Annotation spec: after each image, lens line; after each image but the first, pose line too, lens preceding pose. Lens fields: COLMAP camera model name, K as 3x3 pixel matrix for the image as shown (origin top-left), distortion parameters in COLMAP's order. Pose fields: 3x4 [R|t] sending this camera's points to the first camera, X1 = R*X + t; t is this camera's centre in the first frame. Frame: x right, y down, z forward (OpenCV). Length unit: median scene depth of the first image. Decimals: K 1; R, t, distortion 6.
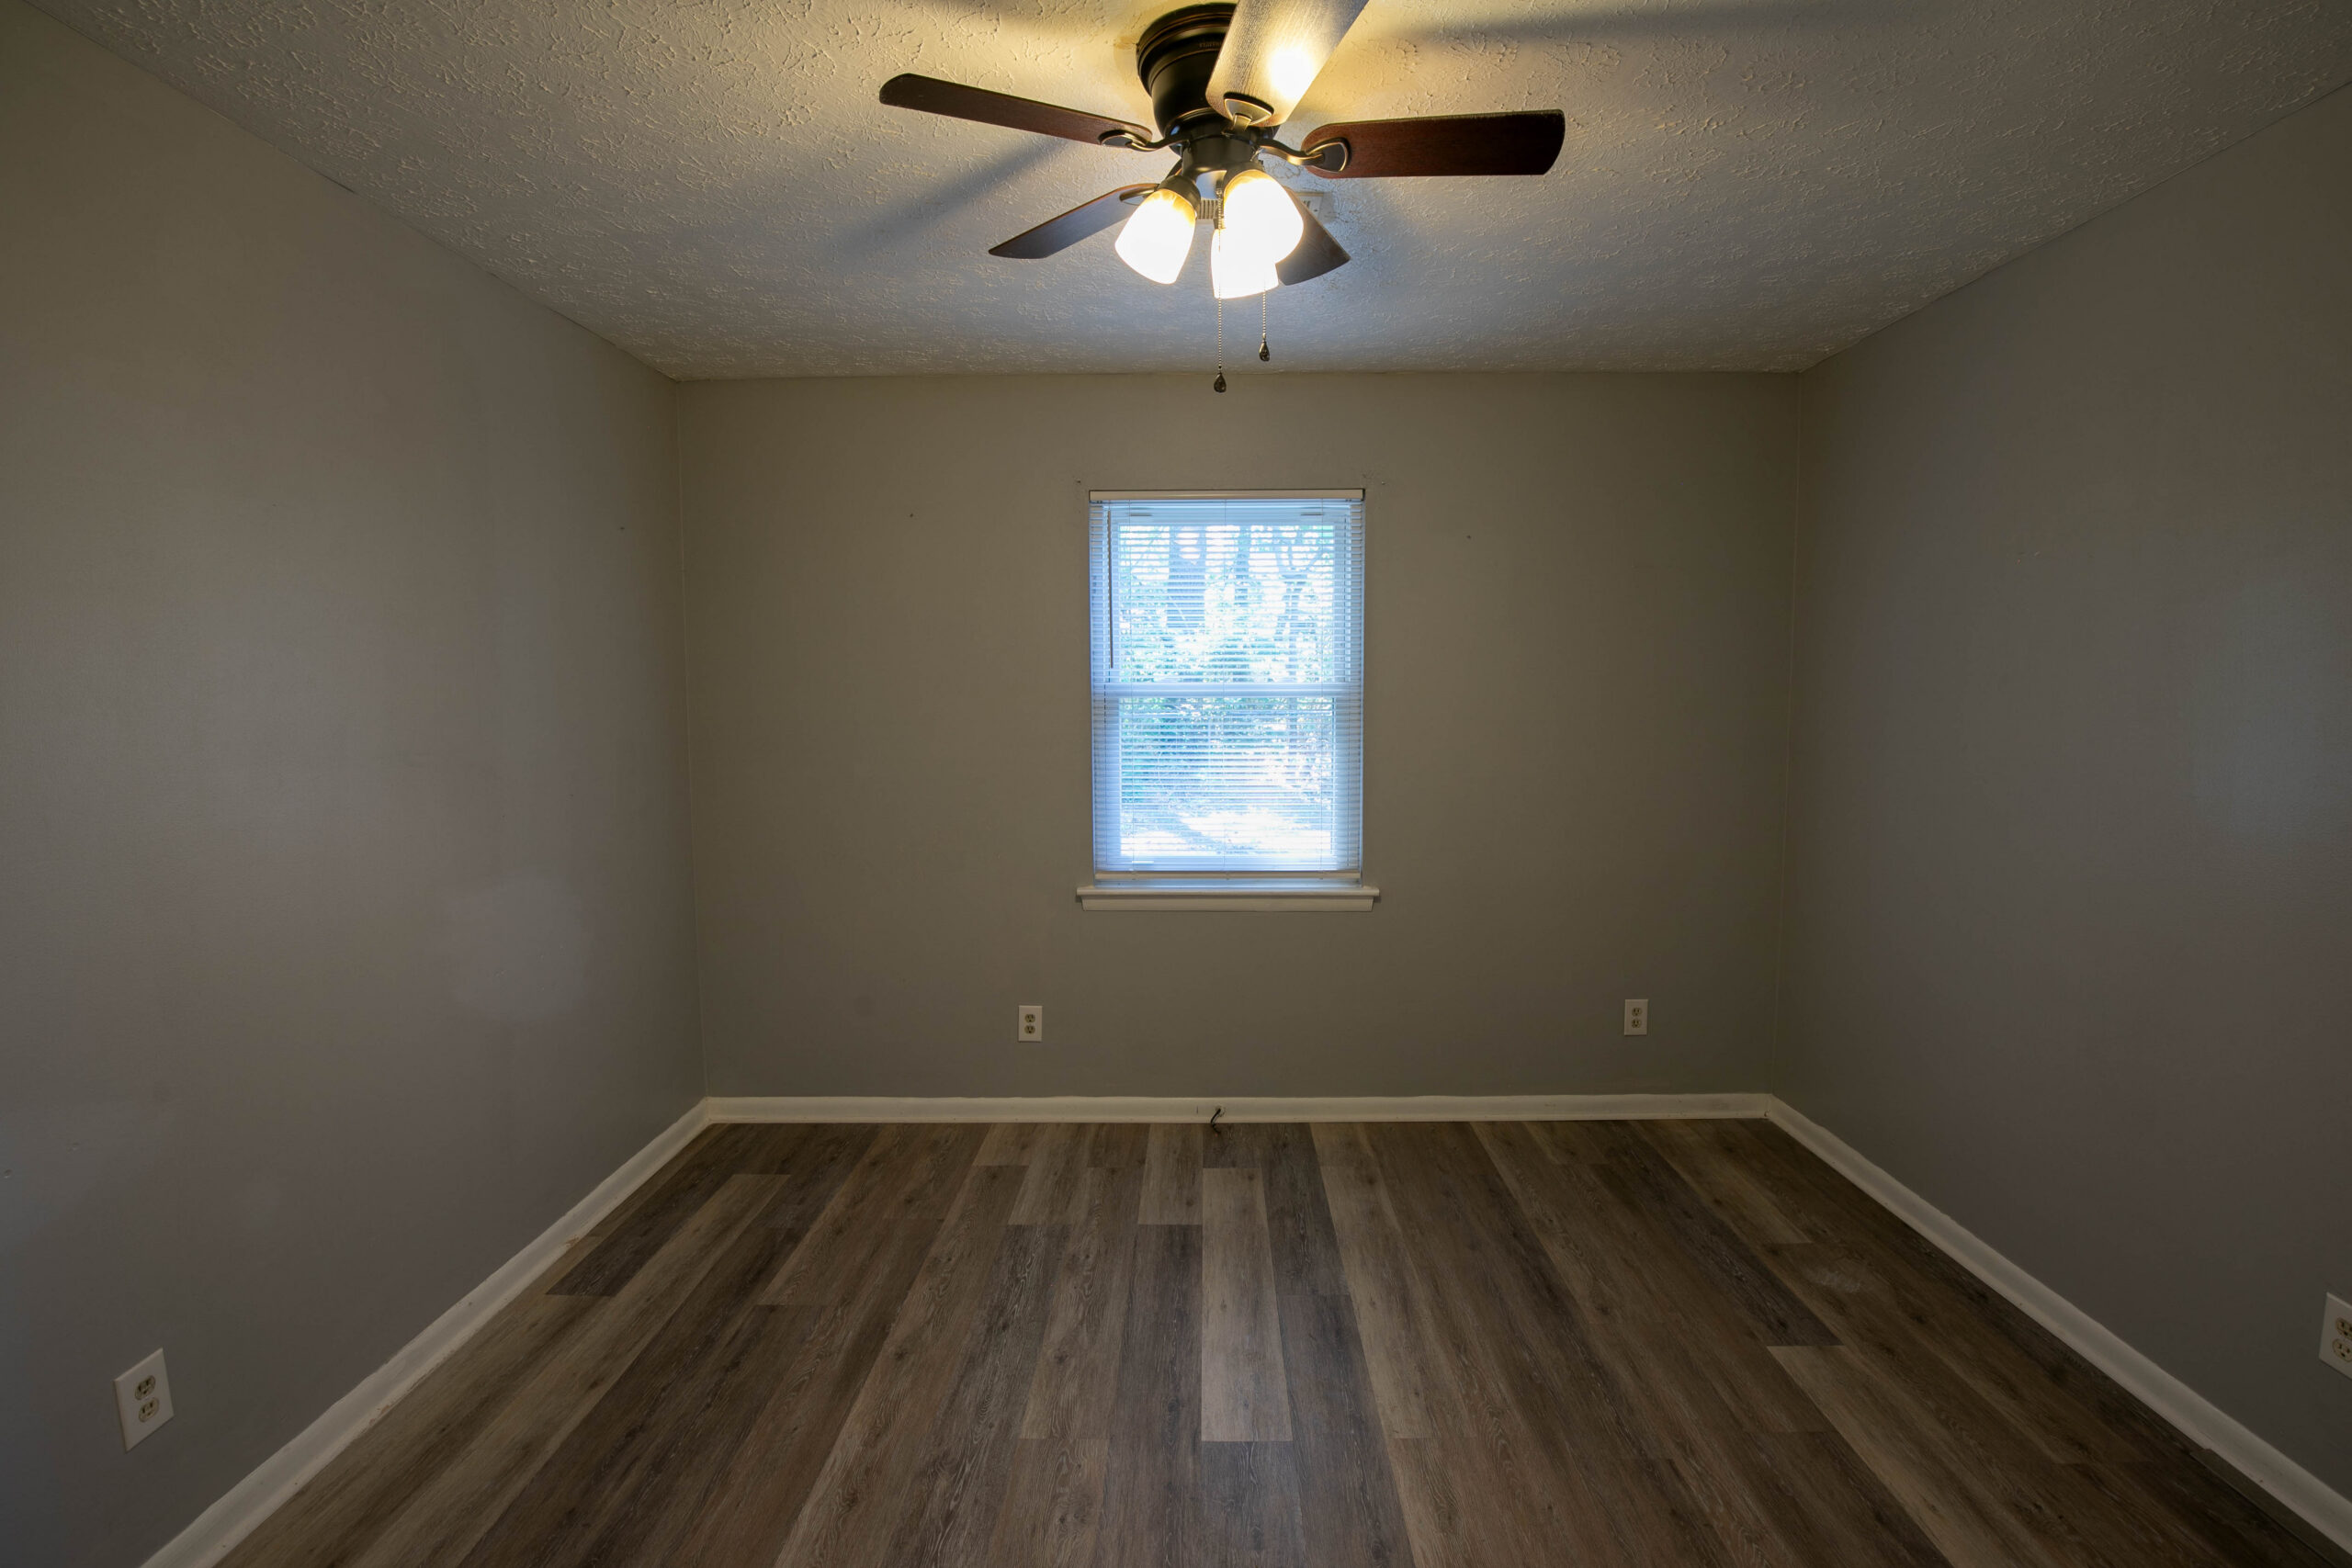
lens RADIAL K [[1080.3, 0, 1190.6], [0, 1080.3, 782.2], [0, 0, 1]] dist [-0.036078, 0.006454]
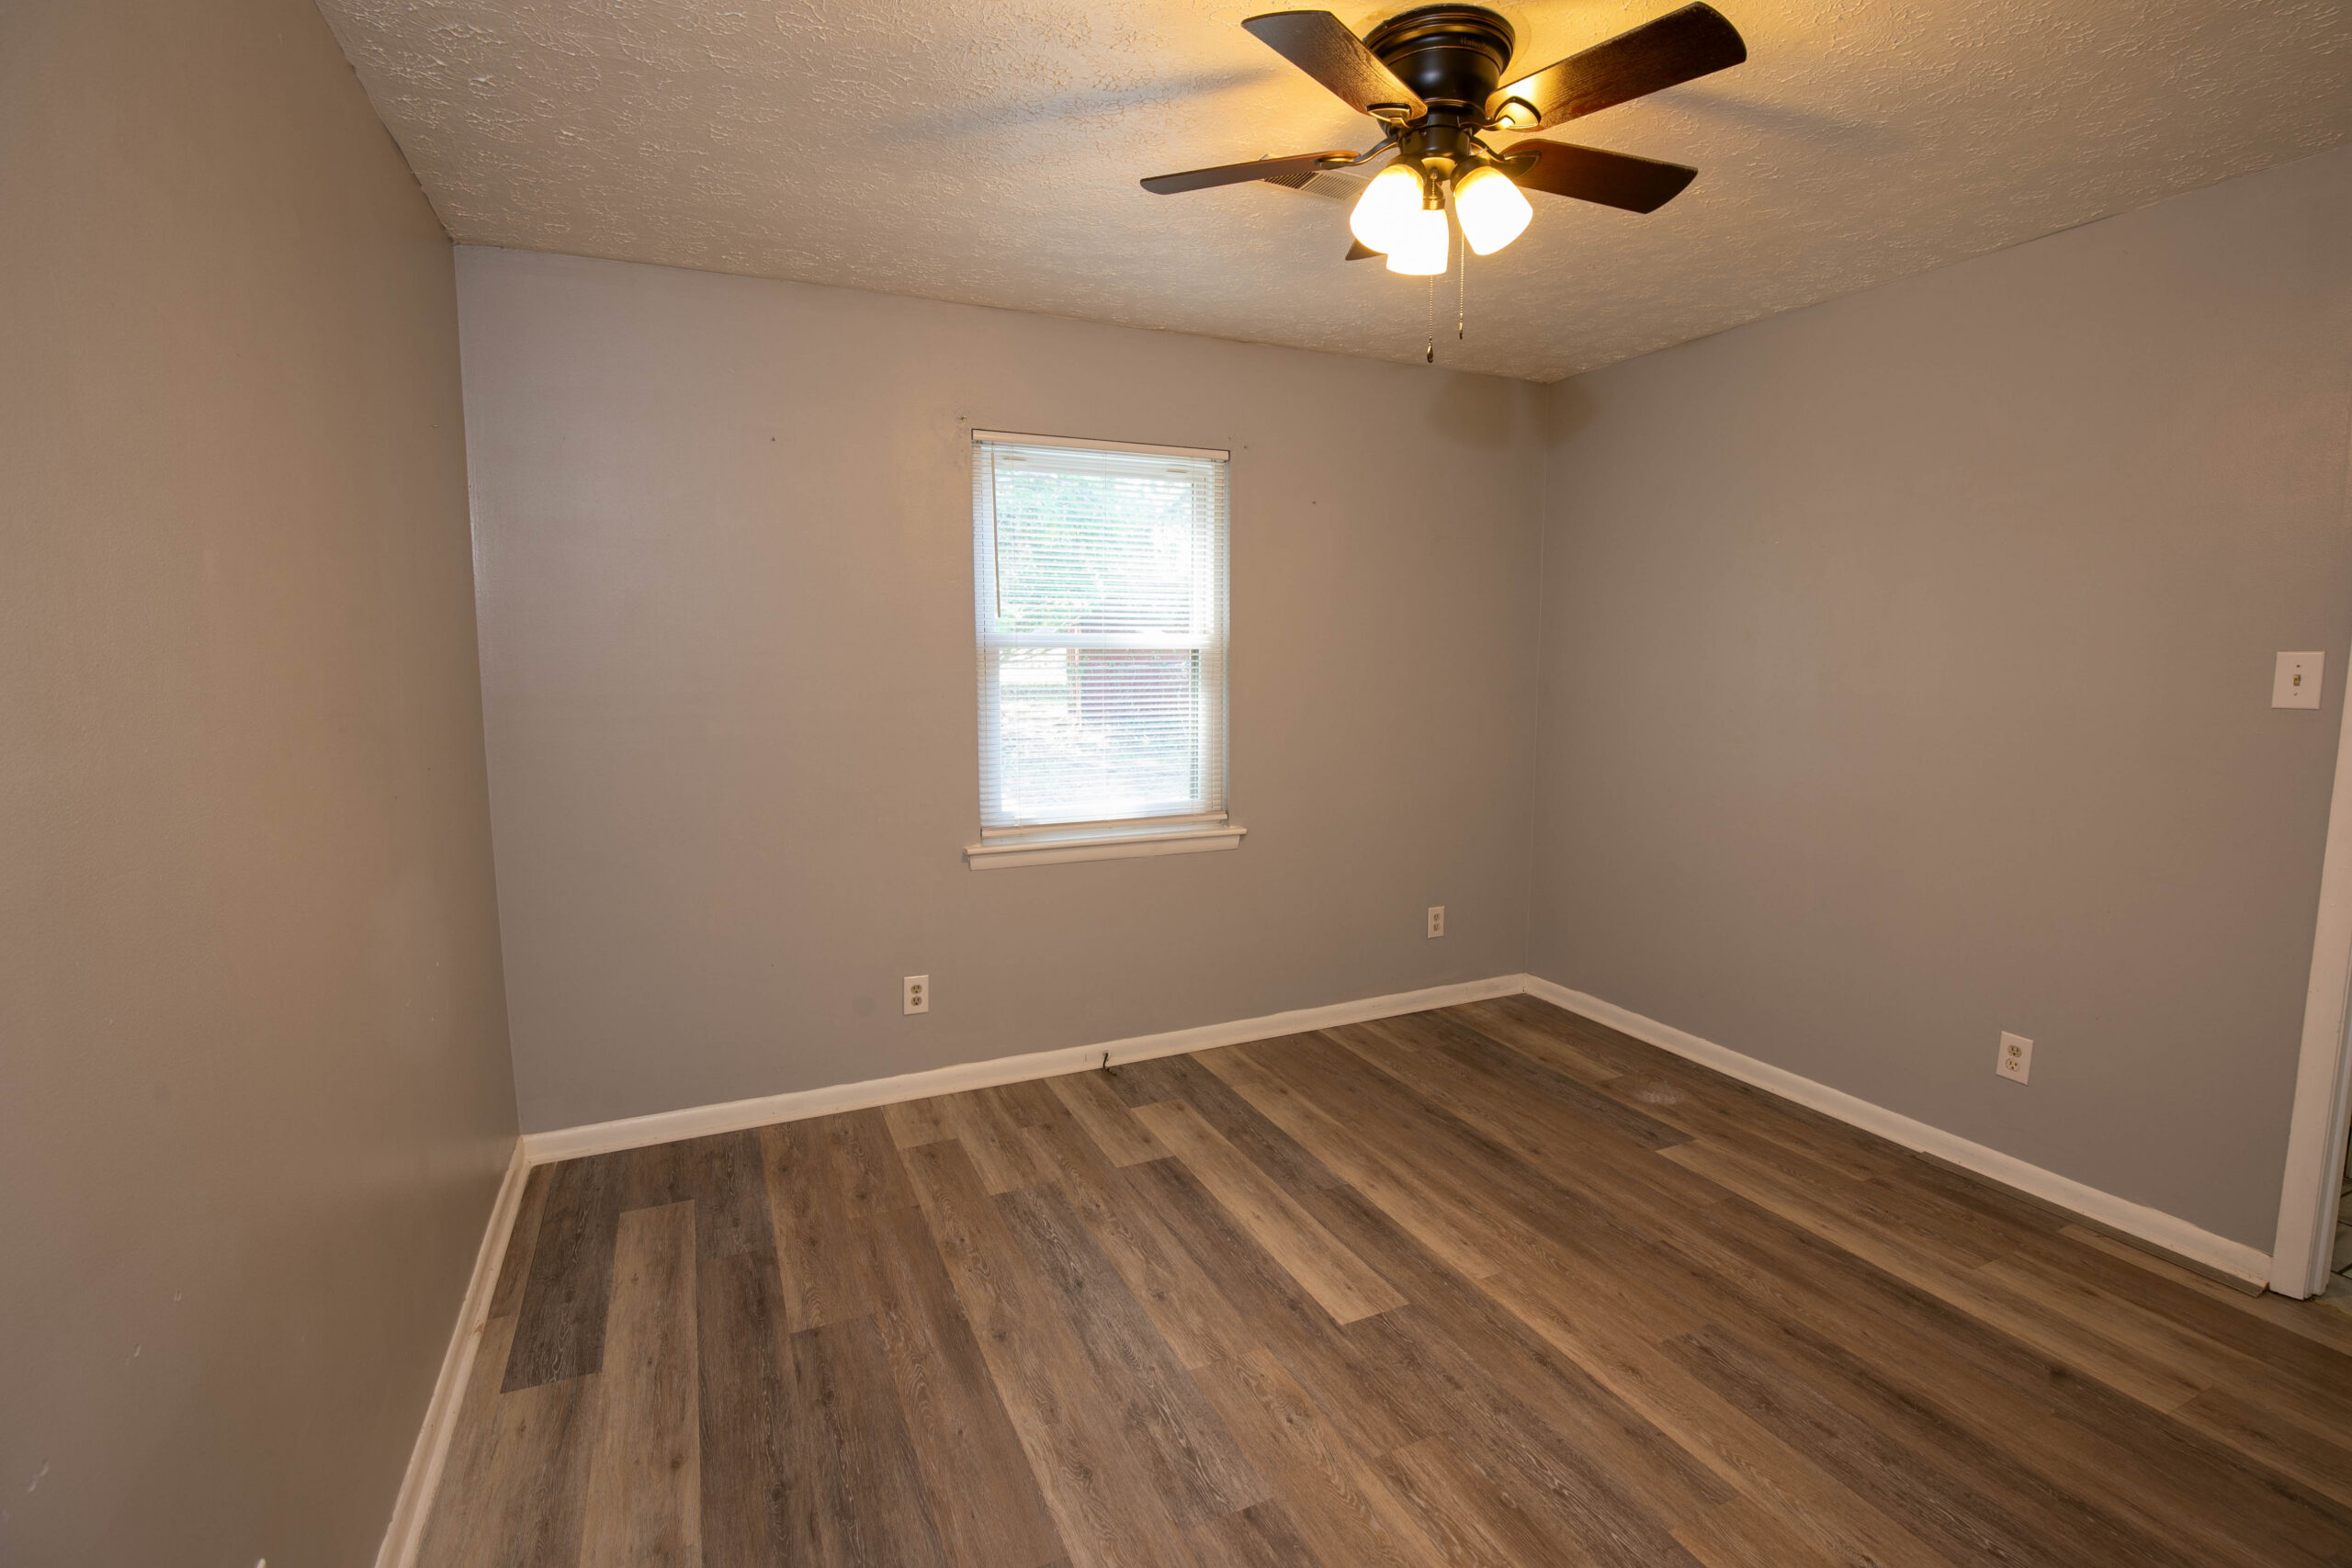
lens RADIAL K [[1080.3, 0, 1192.6], [0, 1080.3, 780.1], [0, 0, 1]] dist [-0.036078, 0.006454]
pose [[0.901269, -0.047668, 0.430629, -0.402227], [0.032425, 0.998563, 0.042671, 0.004890], [-0.432044, -0.024495, 0.901520, 0.062421]]
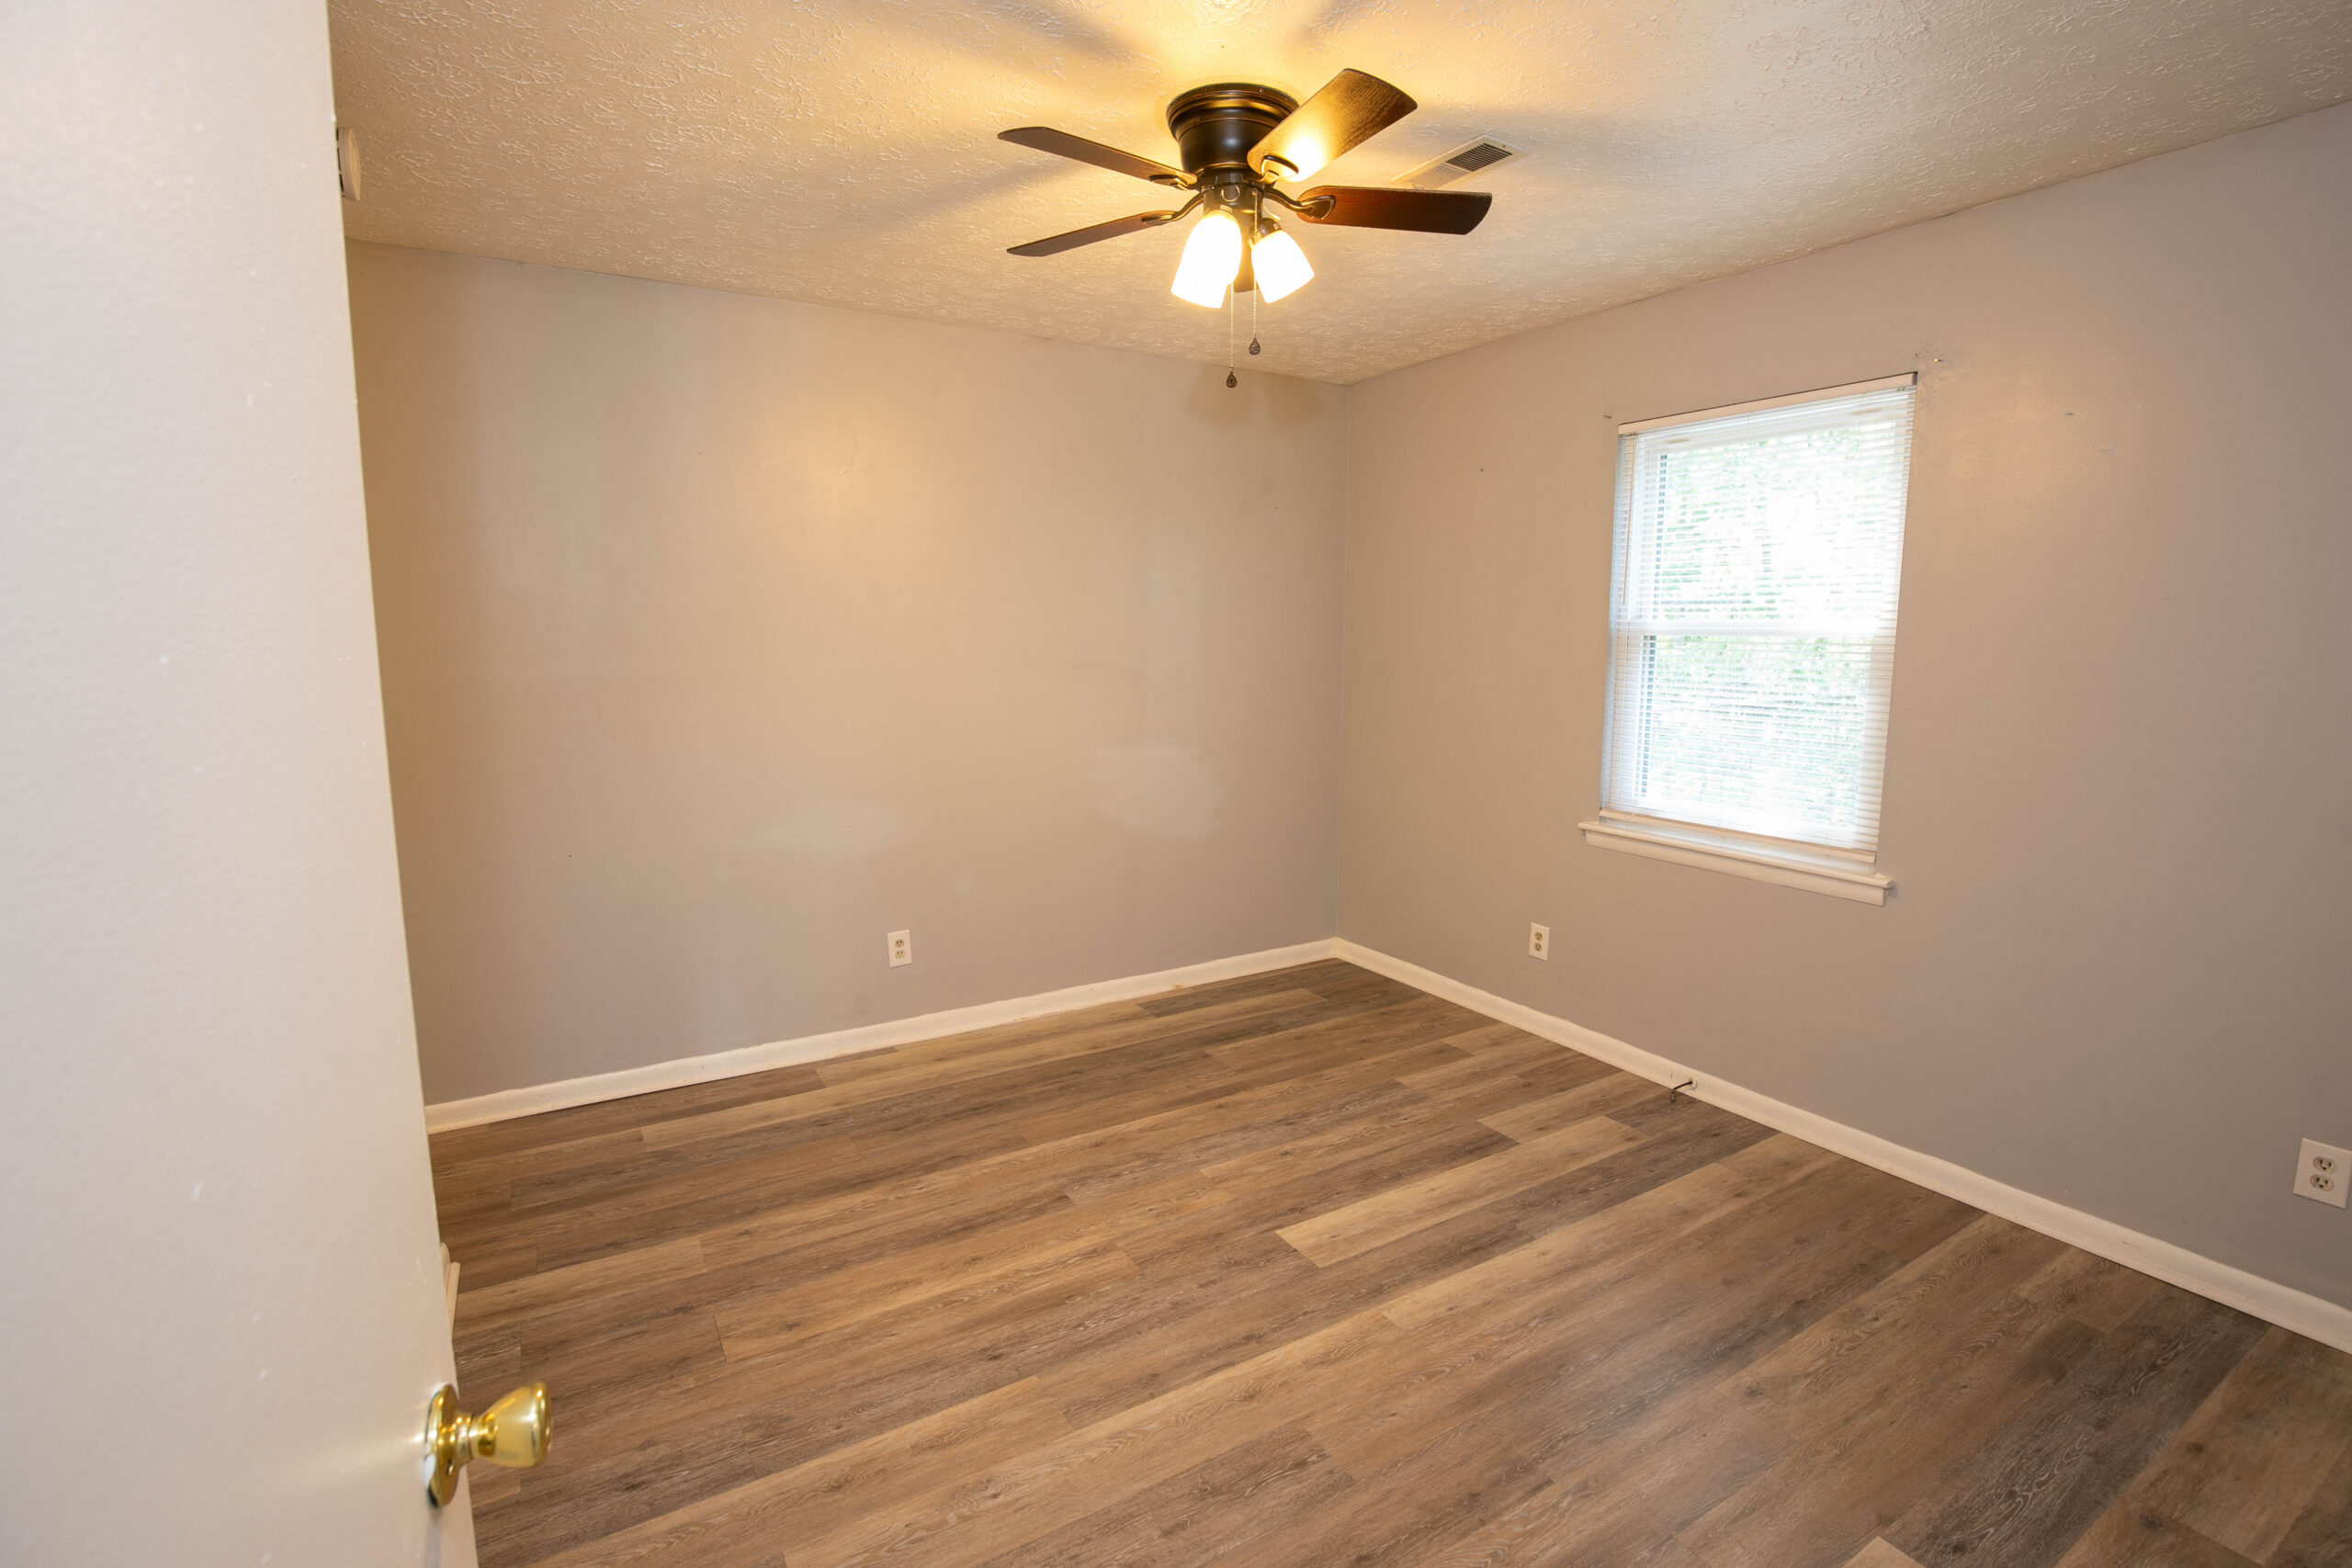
lens RADIAL K [[1080.3, 0, 1193.4], [0, 1080.3, 784.2], [0, 0, 1]] dist [-0.036078, 0.006454]
pose [[0.535717, 0.125664, -0.834995, 0.658631], [-0.076960, 0.992015, 0.099919, -0.012700], [0.840883, 0.010733, 0.541110, 0.166103]]
